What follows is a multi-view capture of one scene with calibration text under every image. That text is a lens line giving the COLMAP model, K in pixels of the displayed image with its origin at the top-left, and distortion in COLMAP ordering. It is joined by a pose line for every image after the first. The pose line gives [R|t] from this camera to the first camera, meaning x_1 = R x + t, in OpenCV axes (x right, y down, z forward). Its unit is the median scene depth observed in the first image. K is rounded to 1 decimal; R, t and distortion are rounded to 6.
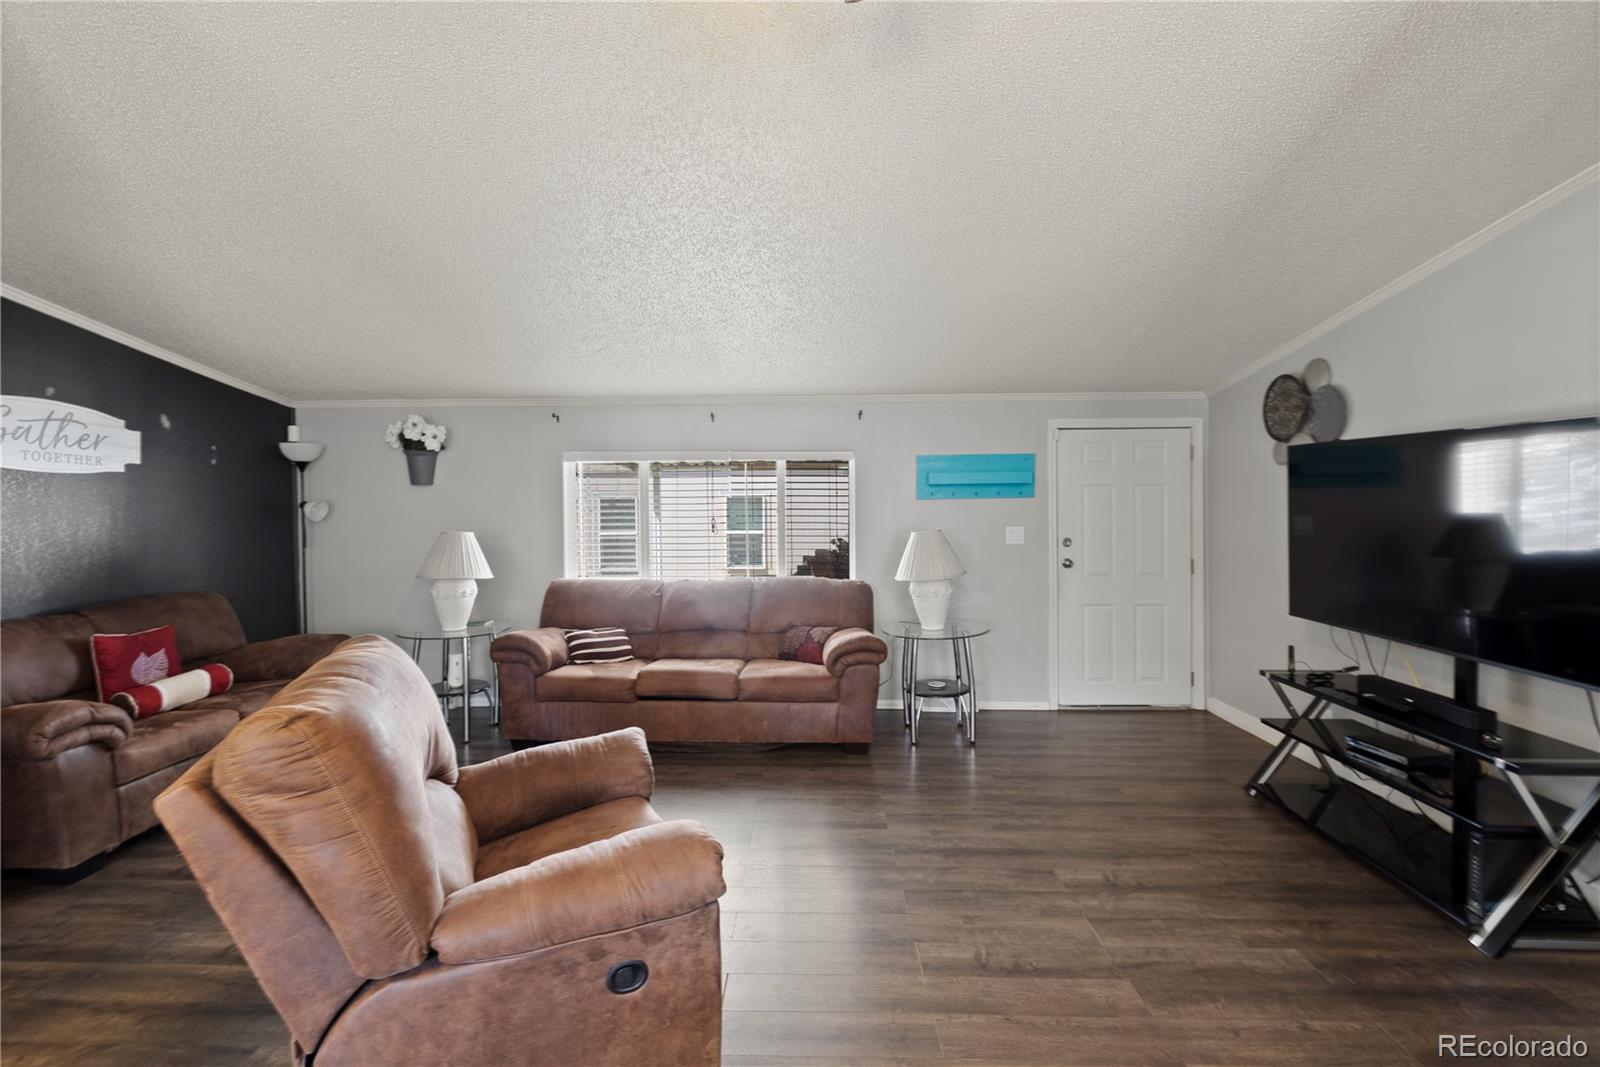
lens RADIAL K [[702.1, 0, 773.0], [0, 702.1, 521.4], [0, 0, 1]] dist [-0.001235, 0.000258]
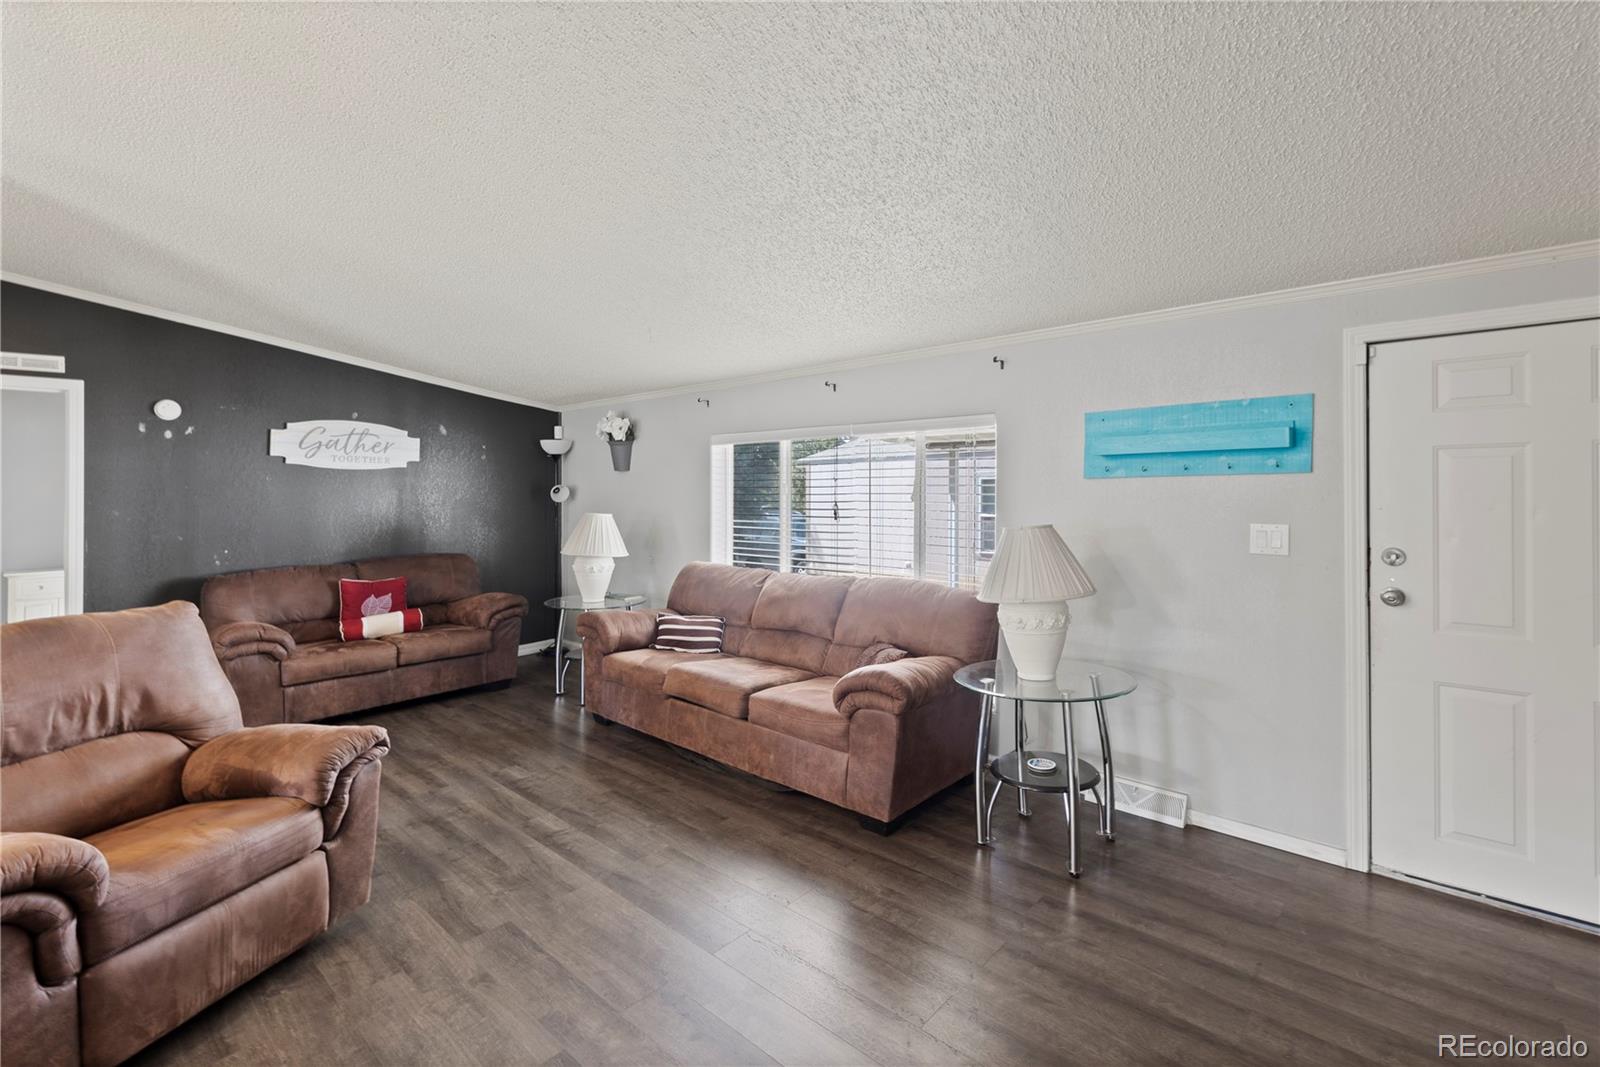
lens RADIAL K [[682.3, 0, 765.7], [0, 682.3, 482.6], [0, 0, 1]] dist [-0.000021, -0.000269]
pose [[0.758231, -0.008090, -0.651936, 0.486304], [-0.008490, 0.999716, -0.022280, -0.012716], [0.651931, 0.022428, 0.757947, 0.376251]]
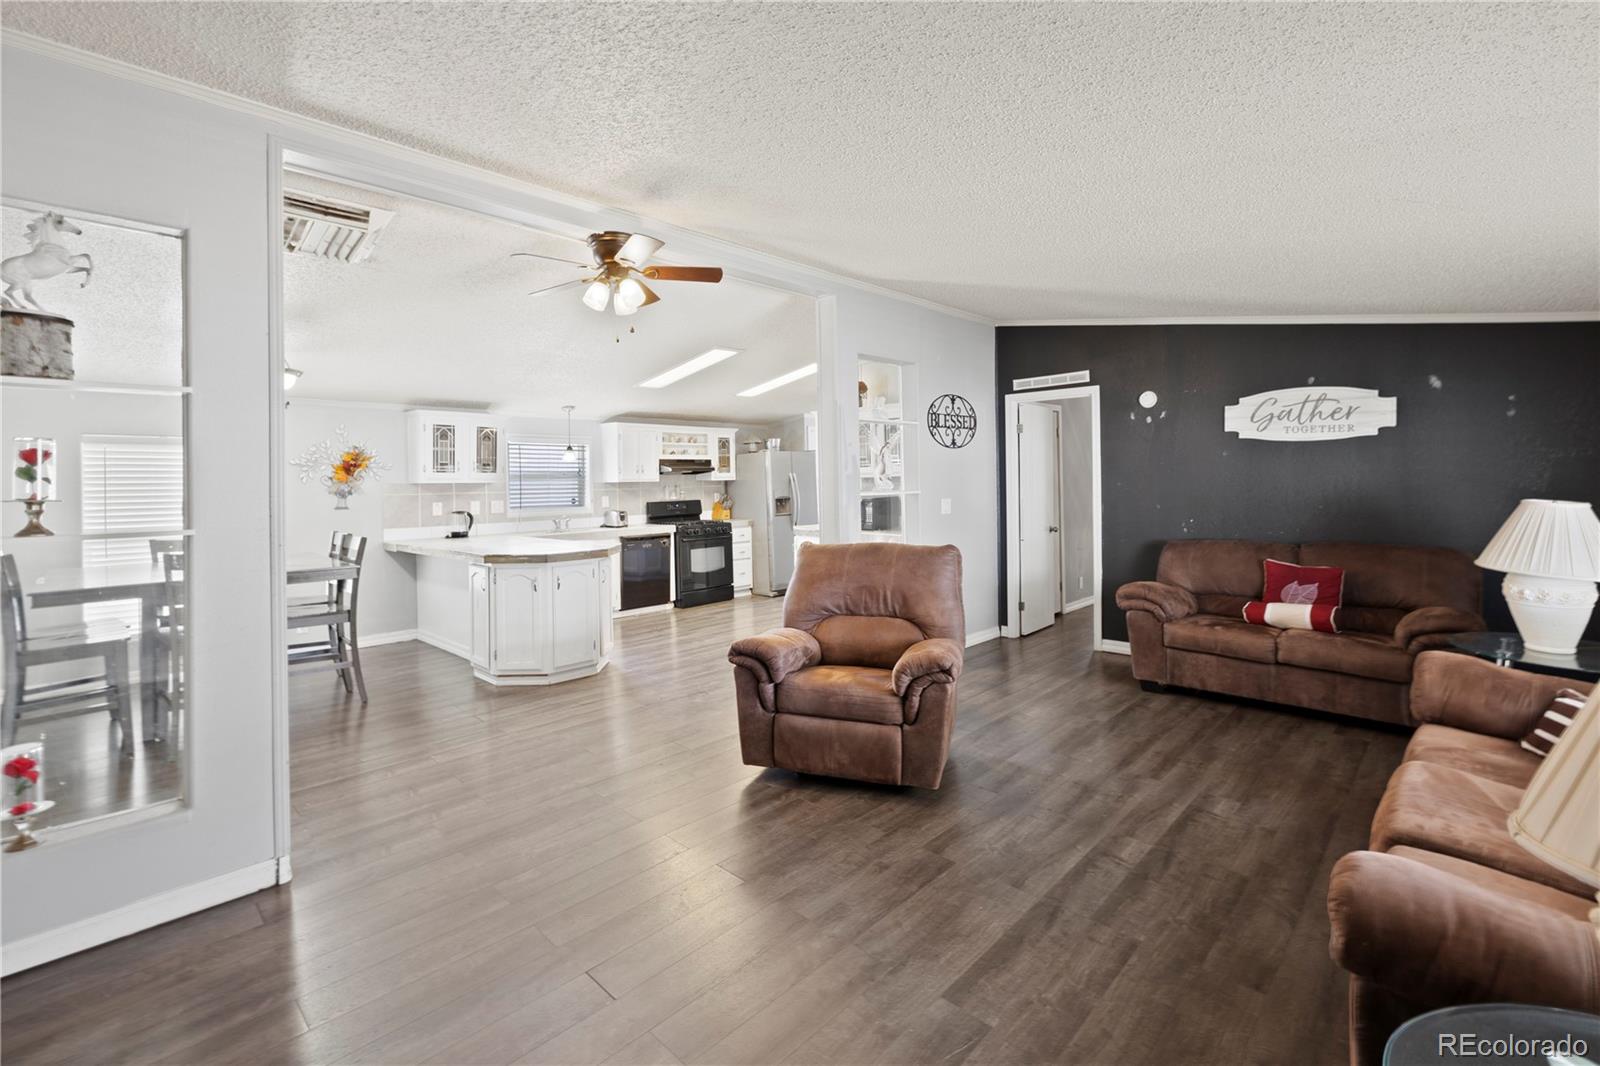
lens RADIAL K [[751.7, 0, 840.3], [0, 751.7, 465.7], [0, 0, 1]] dist [0.000603, -0.000065]
pose [[-0.649522, 0.005896, -0.760320, 0.538742], [0.003597, 0.999983, 0.004681, -0.025003], [0.760334, 0.000305, -0.649532, 1.012953]]
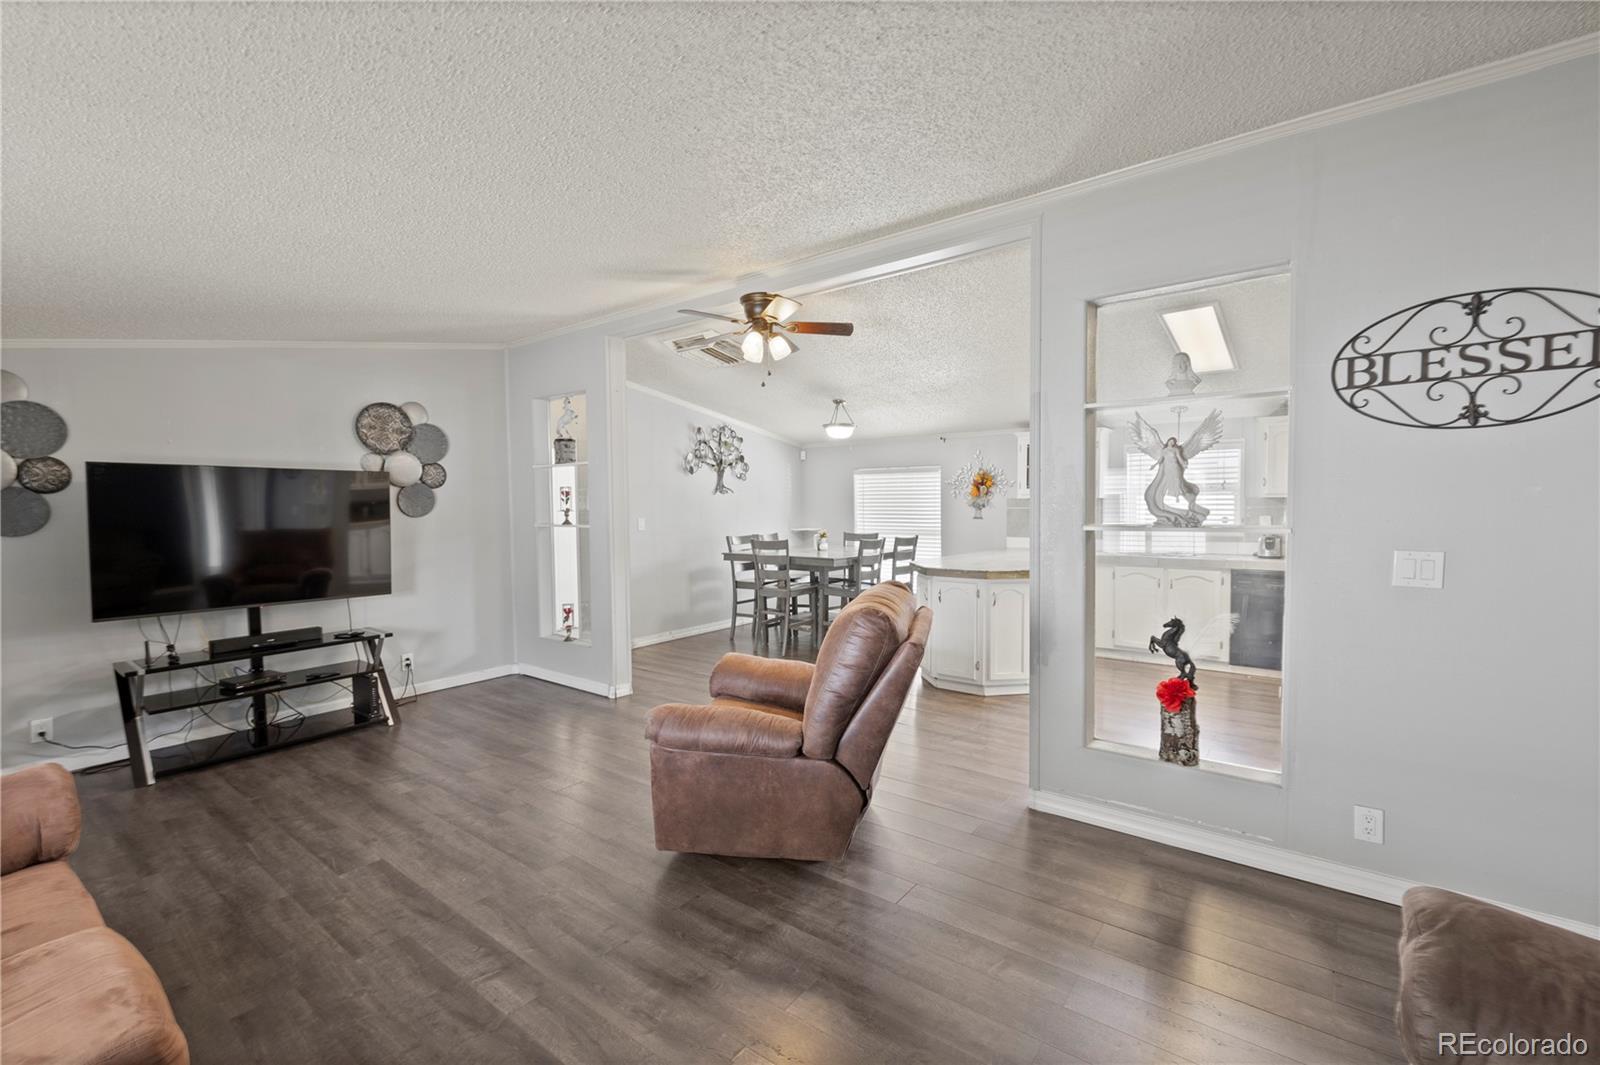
lens RADIAL K [[693.5, 0, 725.0], [0, 693.5, 549.1], [0, 0, 1]] dist [-0.000680, -0.000150]
pose [[-0.763436, -0.024316, 0.645426, -0.573855], [0.036914, 0.996015, 0.081187, -0.023110], [-0.644828, 0.085807, -0.759496, 1.019110]]
